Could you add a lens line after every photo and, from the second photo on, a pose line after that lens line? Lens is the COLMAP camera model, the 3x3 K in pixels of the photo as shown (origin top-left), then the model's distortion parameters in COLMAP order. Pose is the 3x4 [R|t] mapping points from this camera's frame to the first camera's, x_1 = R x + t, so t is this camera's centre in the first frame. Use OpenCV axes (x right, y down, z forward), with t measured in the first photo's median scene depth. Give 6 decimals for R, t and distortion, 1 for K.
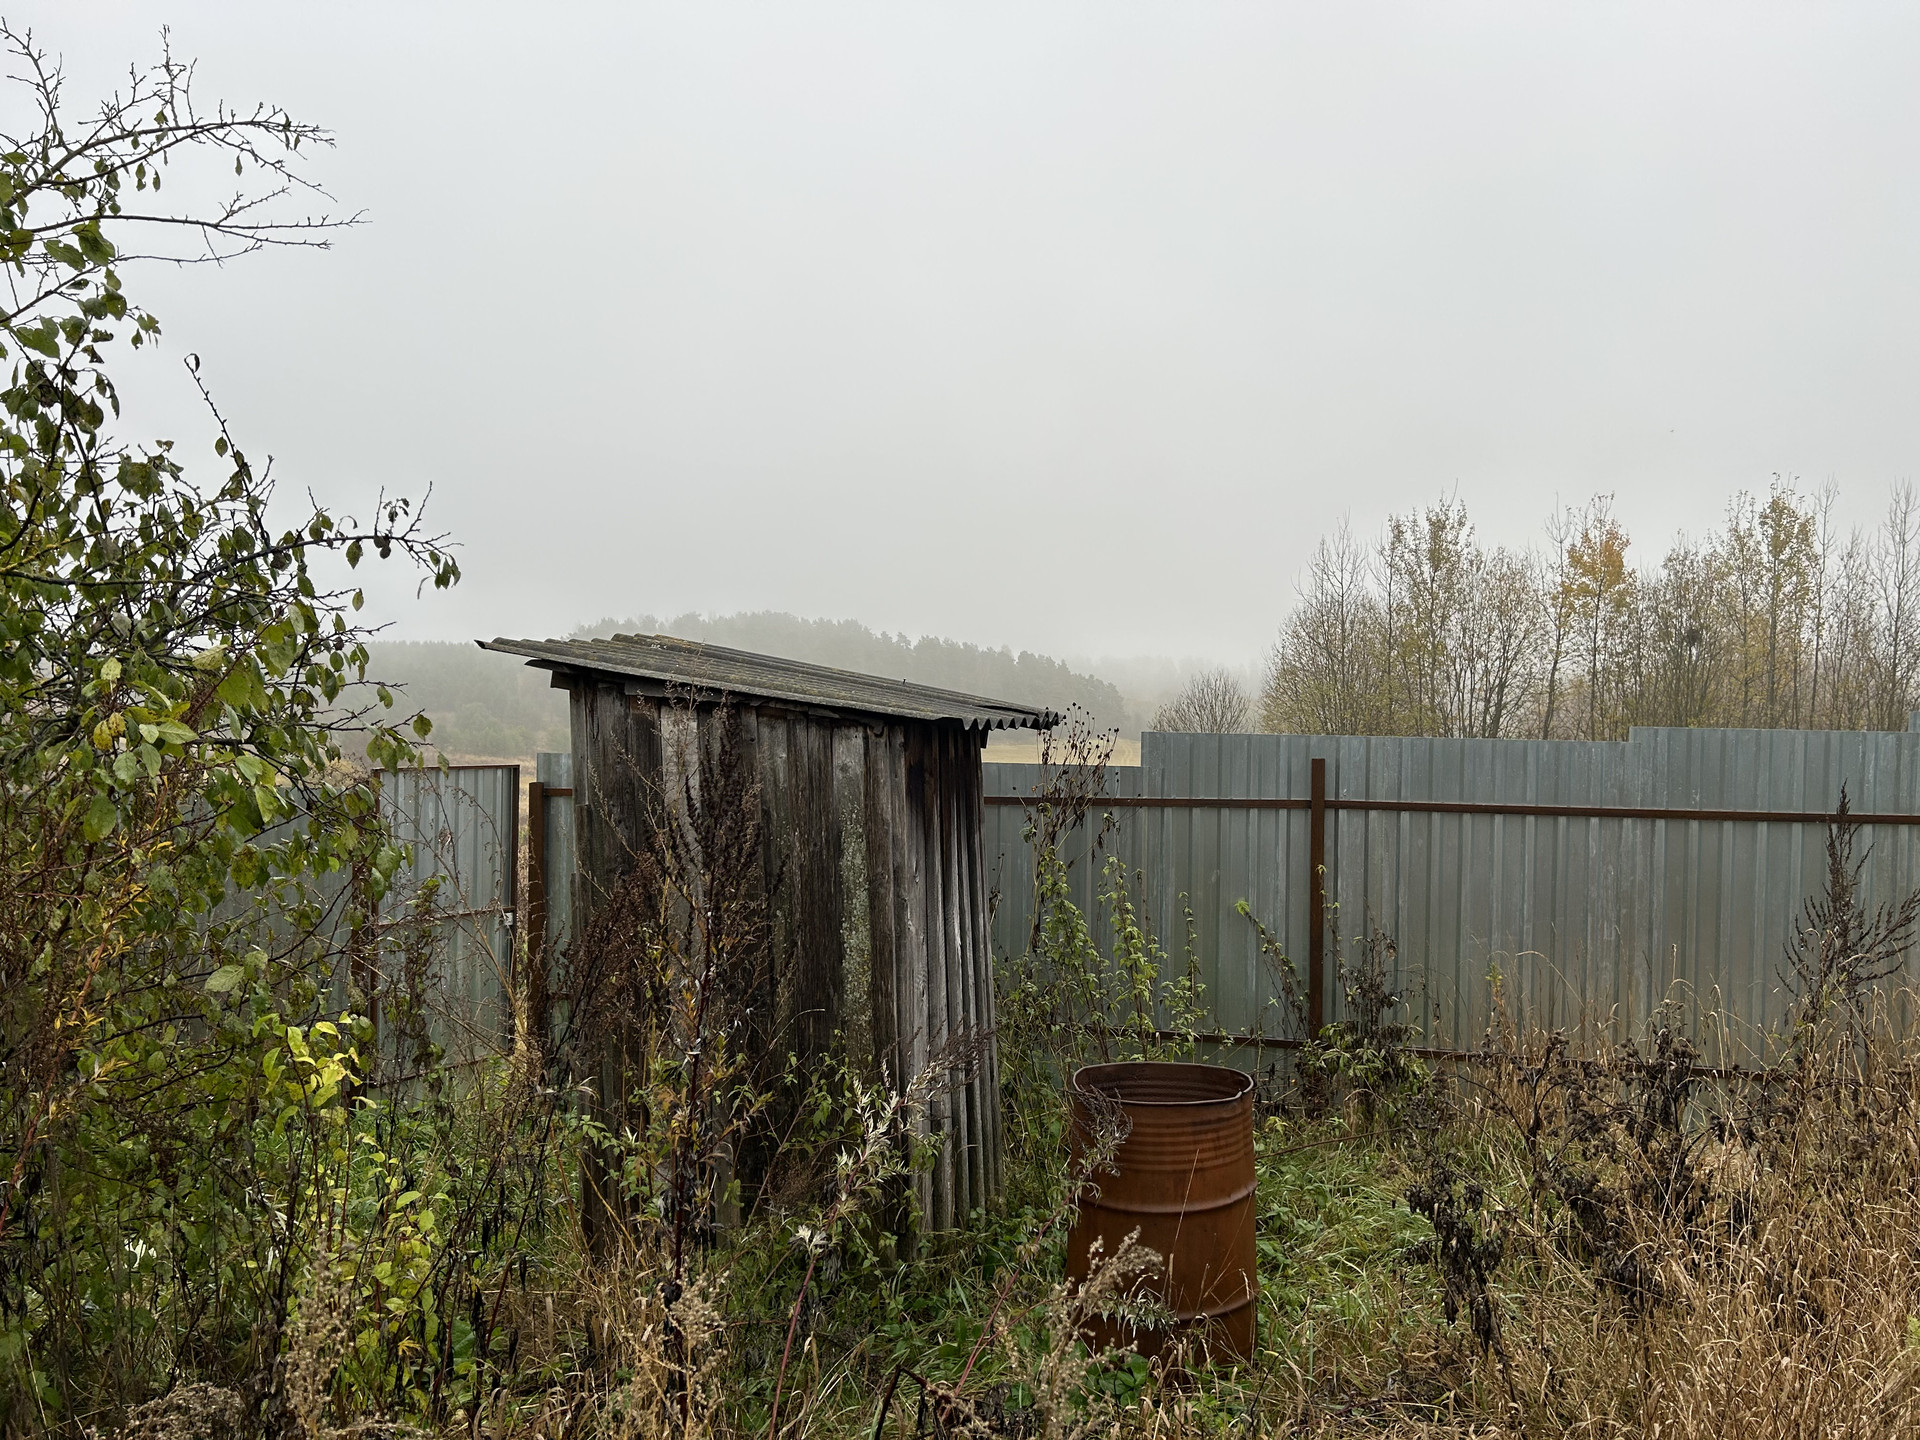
lens RADIAL K [[1428.8, 0, 960.6], [0, 1428.8, 734.1], [0, 0, 1]] dist [0.057878, -0.060690]
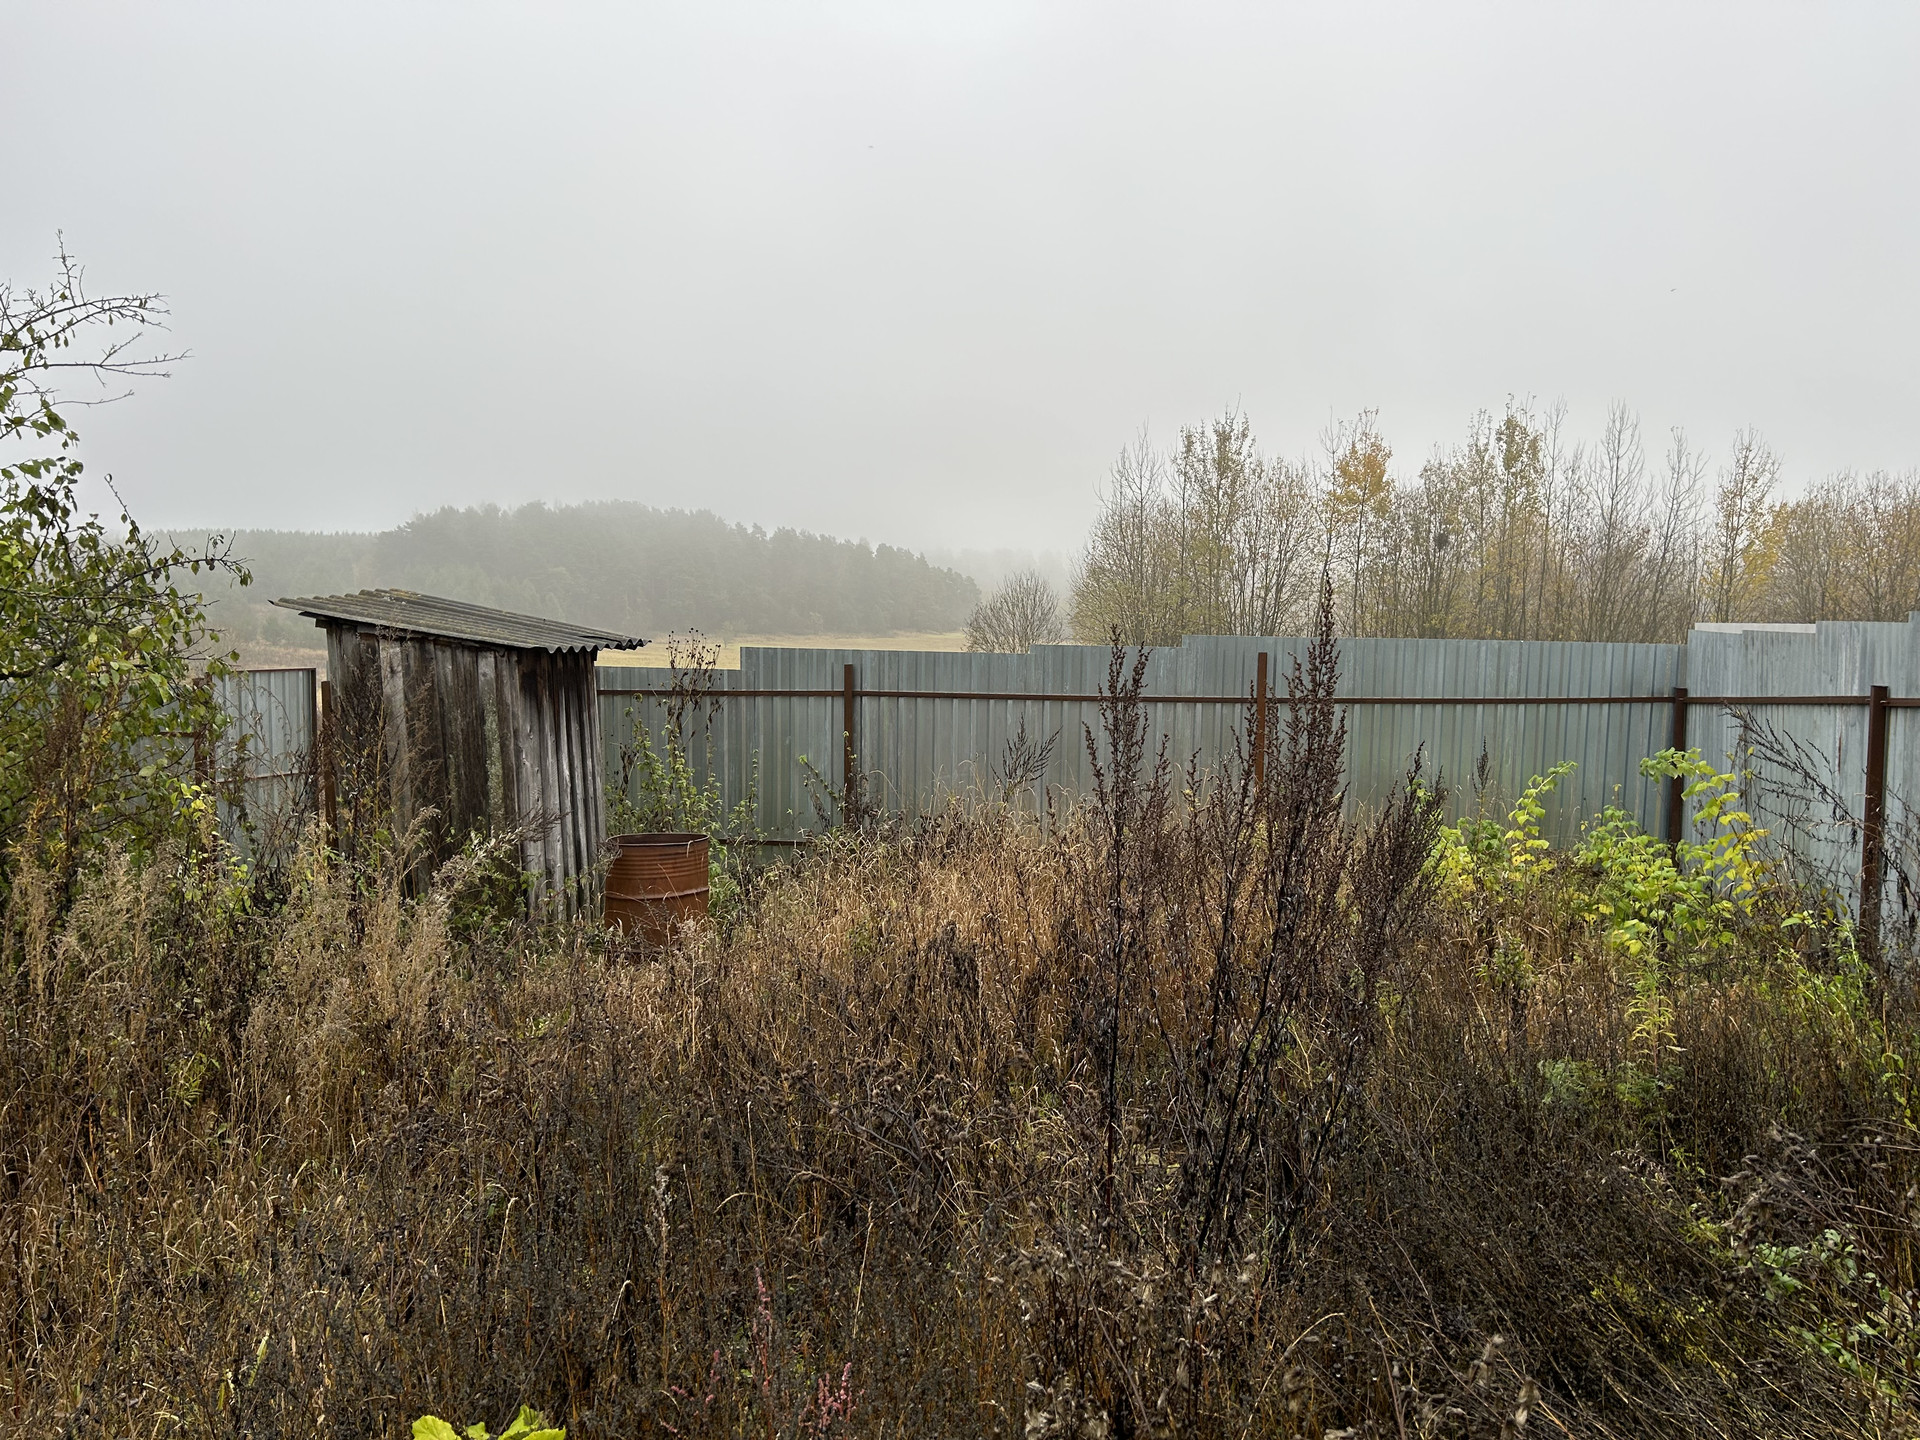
lens RADIAL K [[1428.8, 0, 961.7], [0, 1428.8, 739.7], [0, 0, 1]] dist [0.057878, -0.060690]
pose [[0.995272, -0.009610, 0.096654, 0.218017], [0.001946, 0.996867, 0.079077, -0.023262], [-0.097111, -0.078515, 0.992172, -0.549292]]
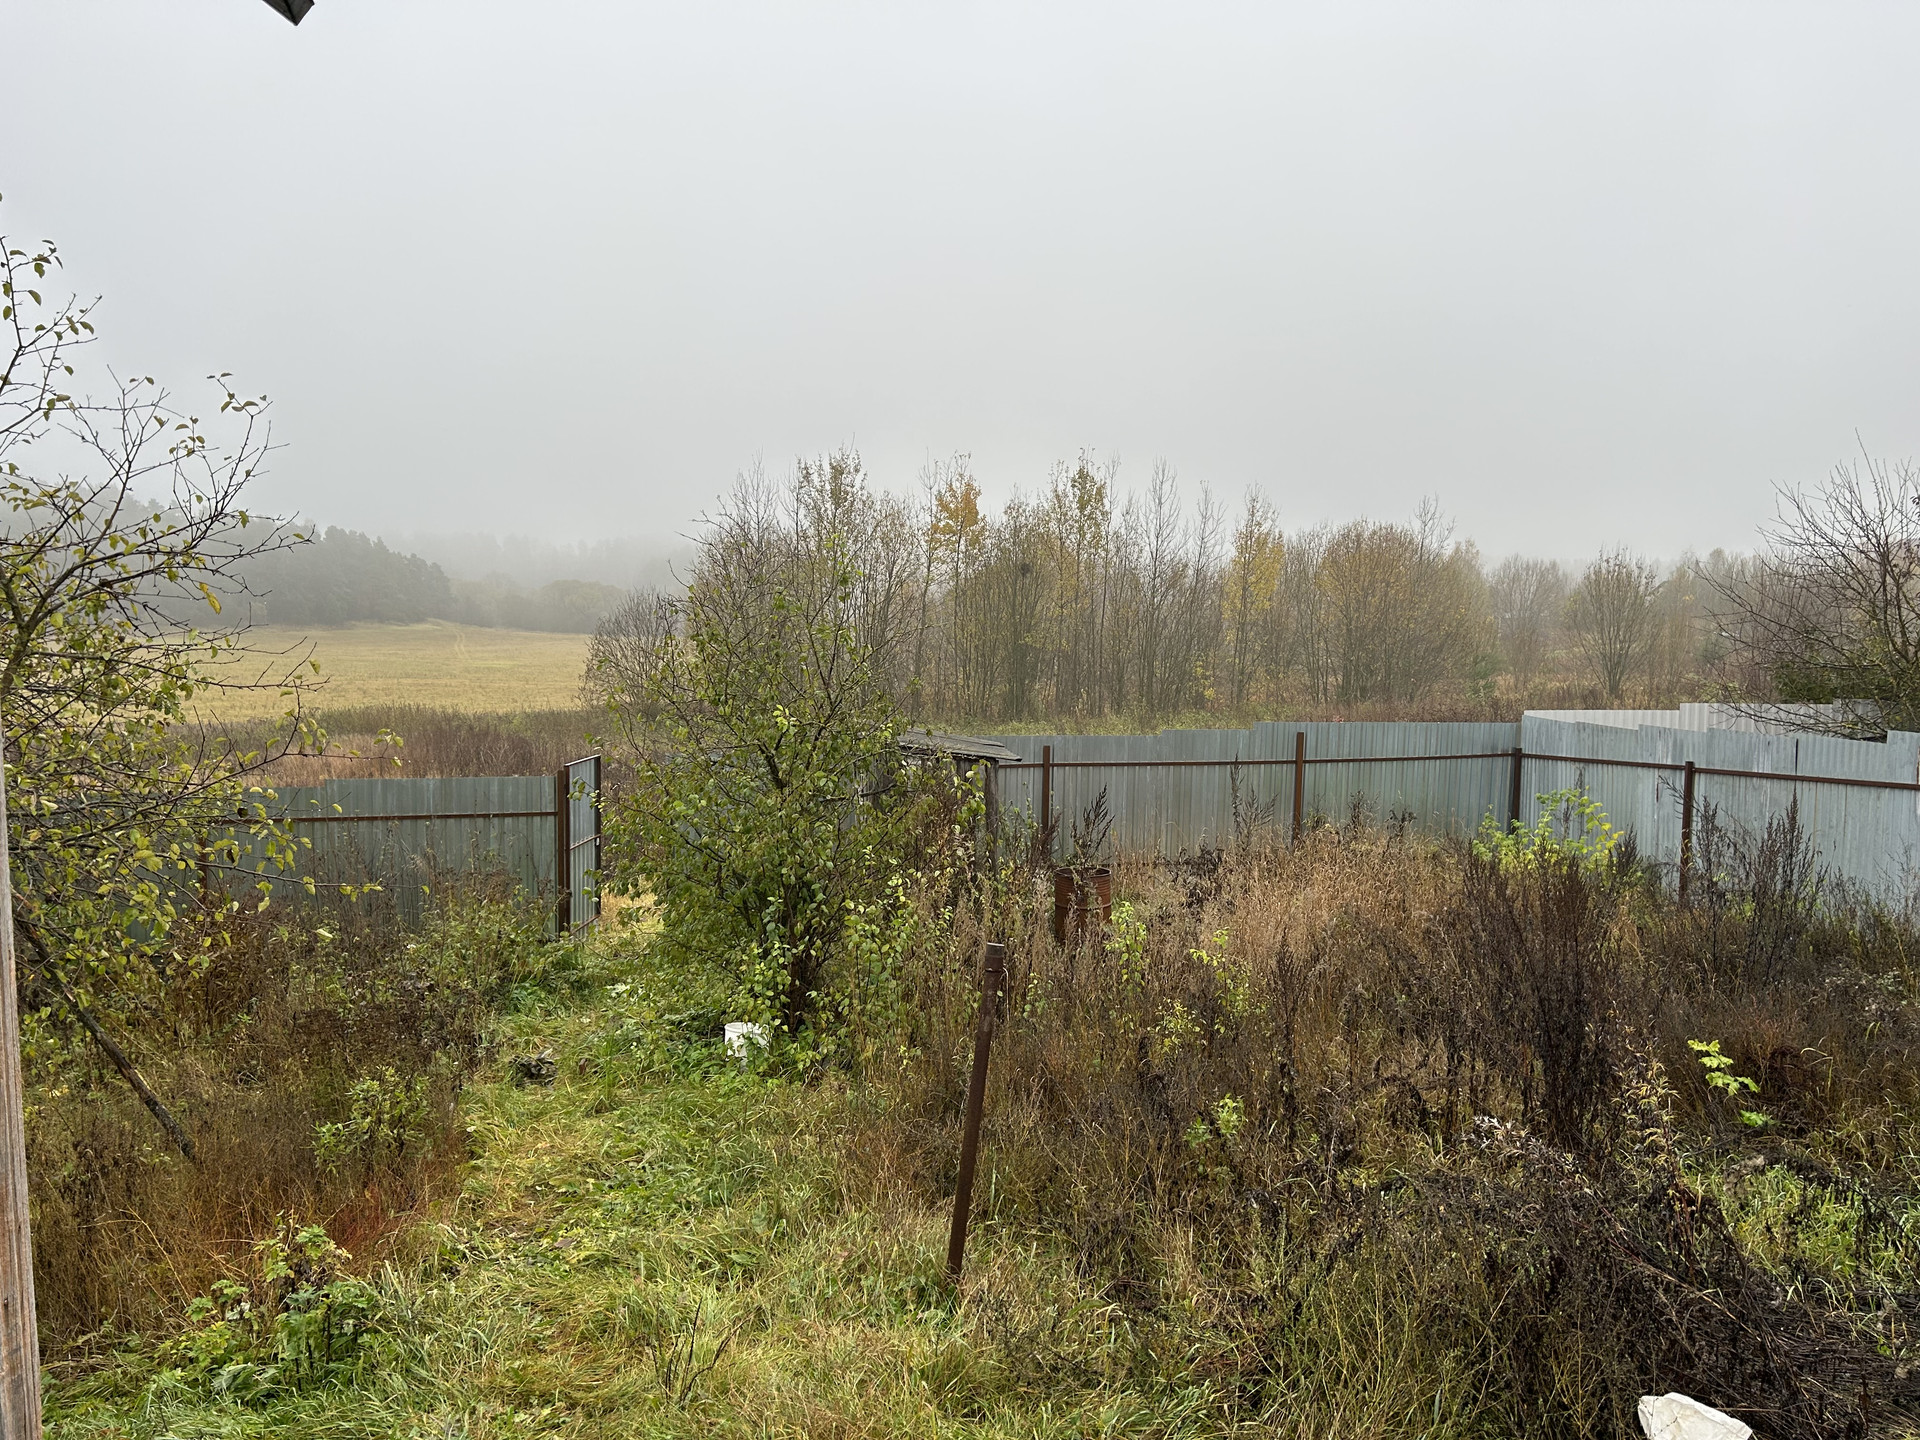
lens RADIAL K [[1428.8, 0, 949.8], [0, 1428.8, 721.6], [0, 0, 1]] dist [0.057878, -0.060690]
pose [[0.898526, -0.033762, 0.437621, -0.884093], [0.001123, 0.997211, 0.074629, -0.190083], [-0.438920, -0.066565, 0.896057, -0.974337]]
